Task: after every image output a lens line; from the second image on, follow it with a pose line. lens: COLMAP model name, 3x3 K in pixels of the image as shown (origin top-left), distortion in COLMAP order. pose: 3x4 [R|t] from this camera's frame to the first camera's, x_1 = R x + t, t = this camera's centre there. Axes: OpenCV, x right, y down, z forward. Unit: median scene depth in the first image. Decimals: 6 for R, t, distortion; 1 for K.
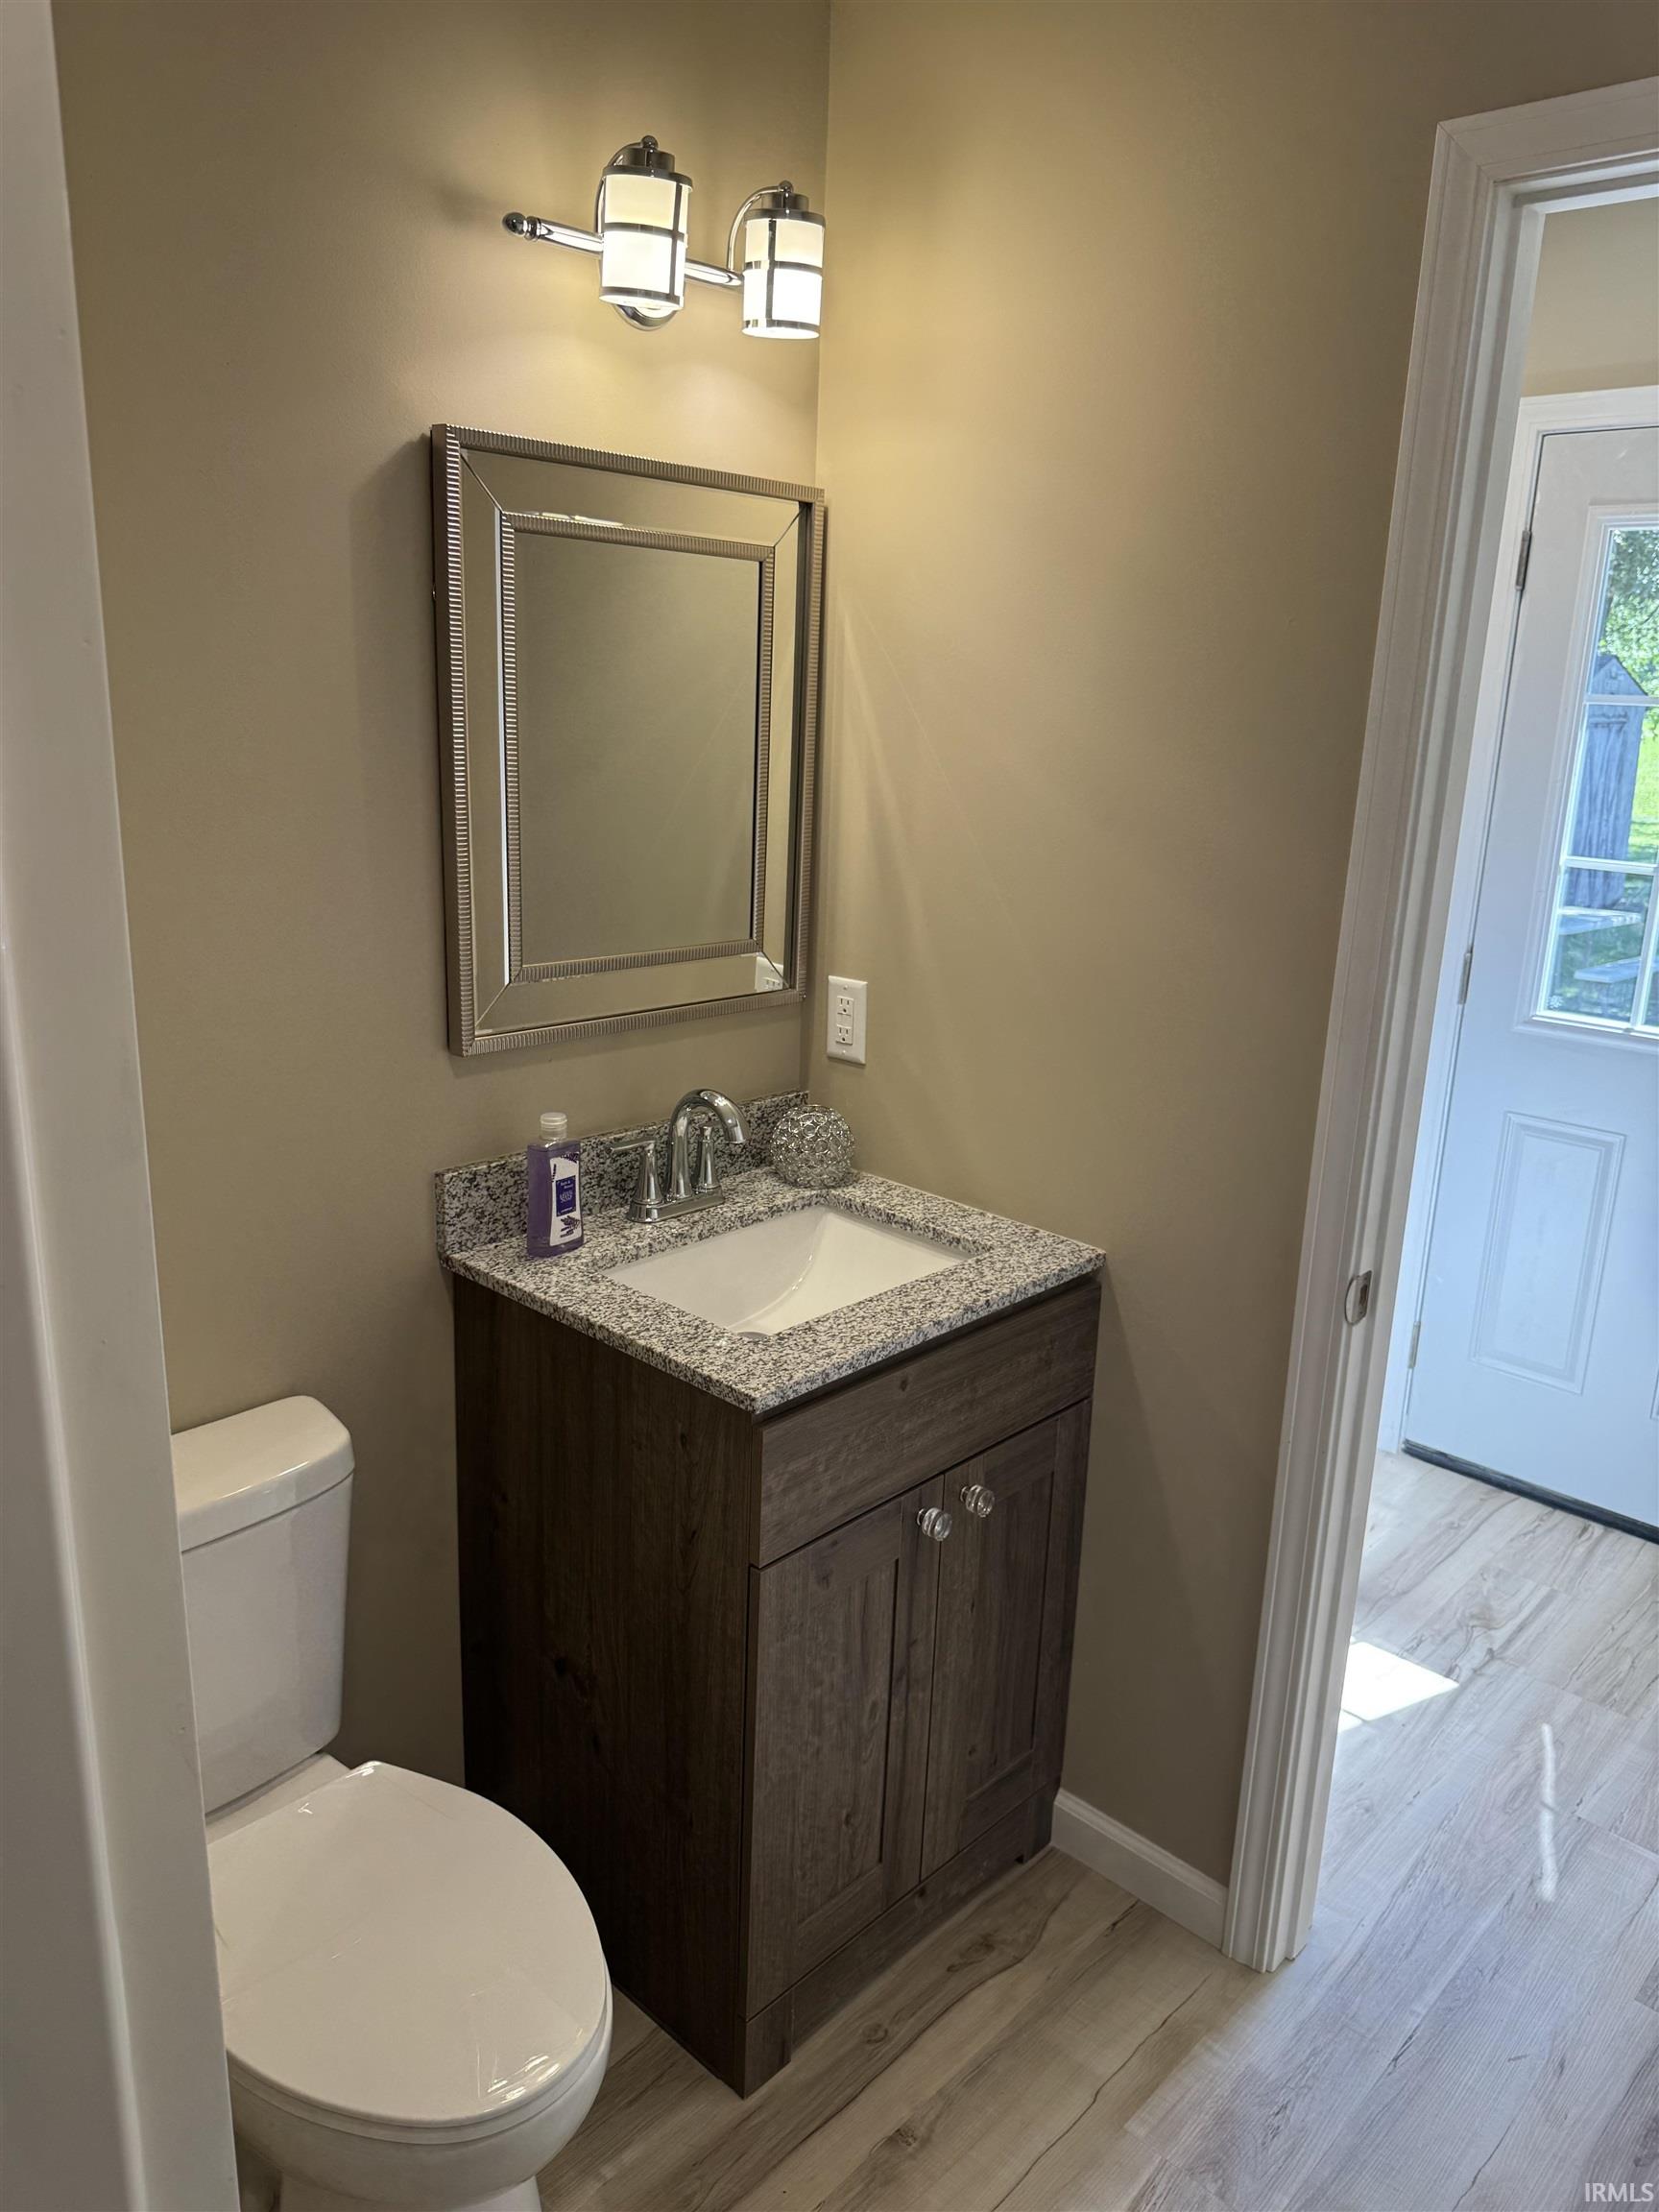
lens RADIAL K [[1564.3, 0, 830.9], [0, 1564.3, 1101.0], [0, 0, 1]] dist [0.021438, -0.031612]
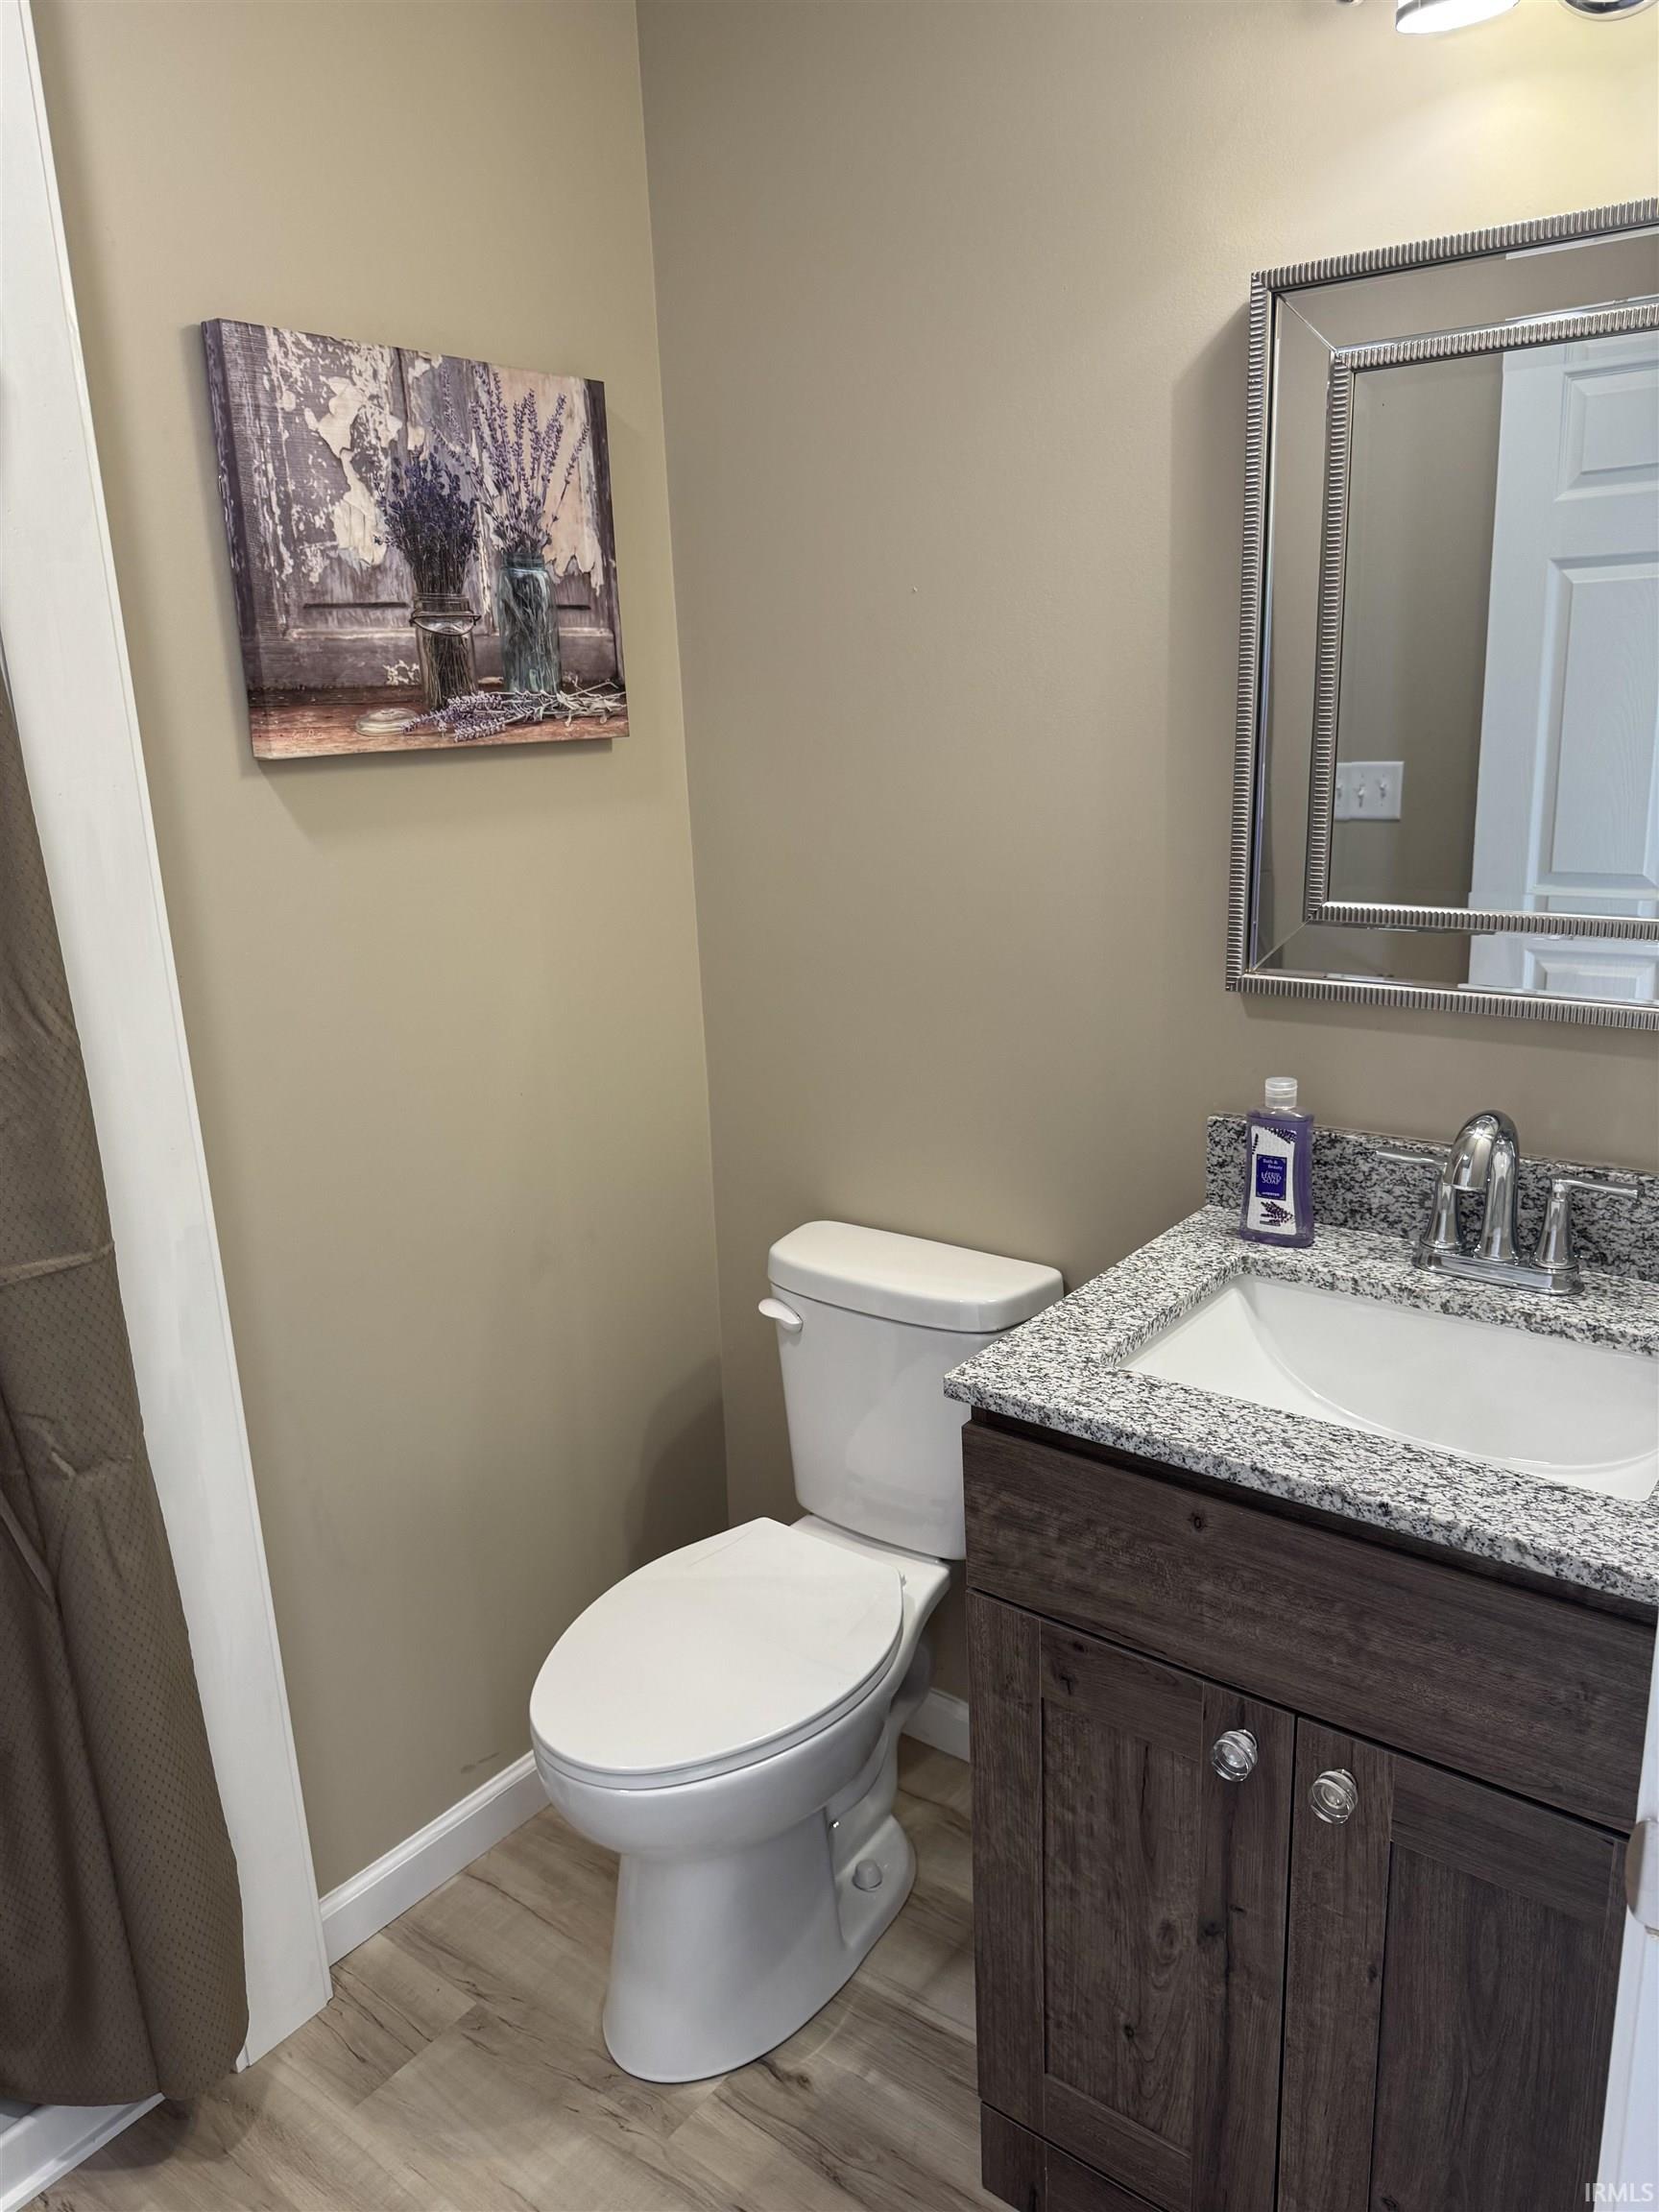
lens RADIAL K [[1564.3, 0, 830.1], [0, 1564.3, 1108.2], [0, 0, 1]] dist [0.021438, -0.031612]
pose [[0.085547, 0.227094, -0.970108, 0.639140], [-0.214222, 0.955098, 0.204689, -0.099599], [0.973032, 0.190308, 0.130354, 0.674481]]
